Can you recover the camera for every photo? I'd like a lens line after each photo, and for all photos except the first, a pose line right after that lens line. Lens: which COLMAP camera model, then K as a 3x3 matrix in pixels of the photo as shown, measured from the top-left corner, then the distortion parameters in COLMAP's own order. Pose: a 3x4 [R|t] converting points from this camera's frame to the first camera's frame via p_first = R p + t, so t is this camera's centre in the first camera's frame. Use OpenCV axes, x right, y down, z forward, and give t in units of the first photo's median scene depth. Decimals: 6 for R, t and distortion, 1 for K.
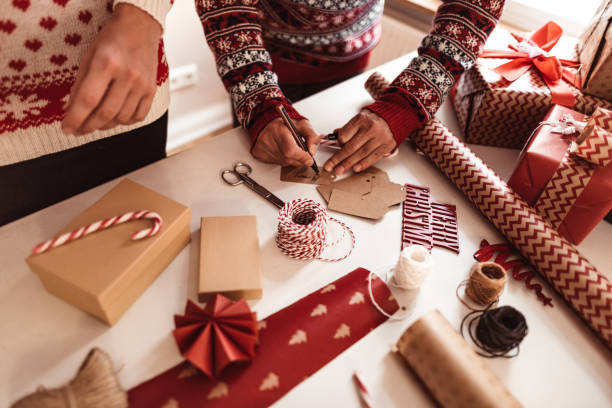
lens RADIAL K [[418.2, 0, 306.0], [0, 418.2, 210.6], [0, 0, 1]] dist [0.003099, 0.001787]
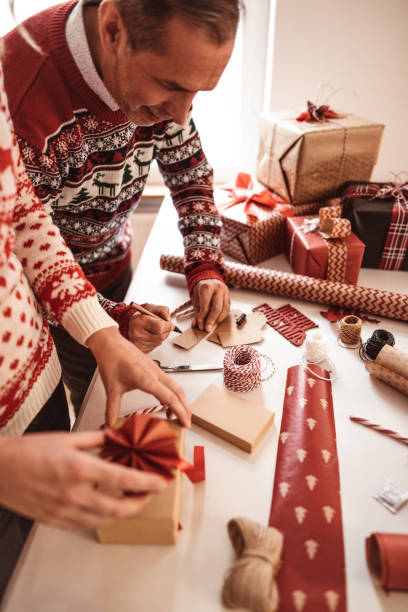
lens RADIAL K [[418.2, 0, 203.7], [0, 418.2, 318.3], [0, 0, 1]] dist [0.003099, 0.001787]
pose [[0.736590, -0.494446, 0.461475, -0.537465], [0.552316, 0.833555, 0.011524, -0.146437], [-0.390363, 0.246392, 0.887078, -0.138071]]
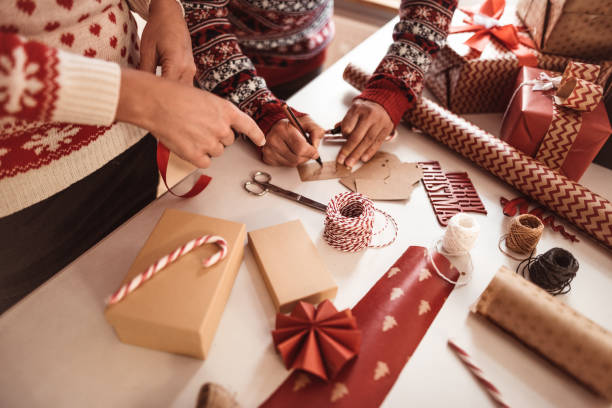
lens RADIAL K [[423.5, 0, 306.0], [0, 423.5, 204.0], [0, 0, 1]] dist [-0.044172, 0.070431]
pose [[0.966530, -0.204793, 0.154529, -0.223779], [0.207039, 0.978331, 0.001591, -0.019102], [-0.151506, 0.030456, 0.987987, -0.002627]]
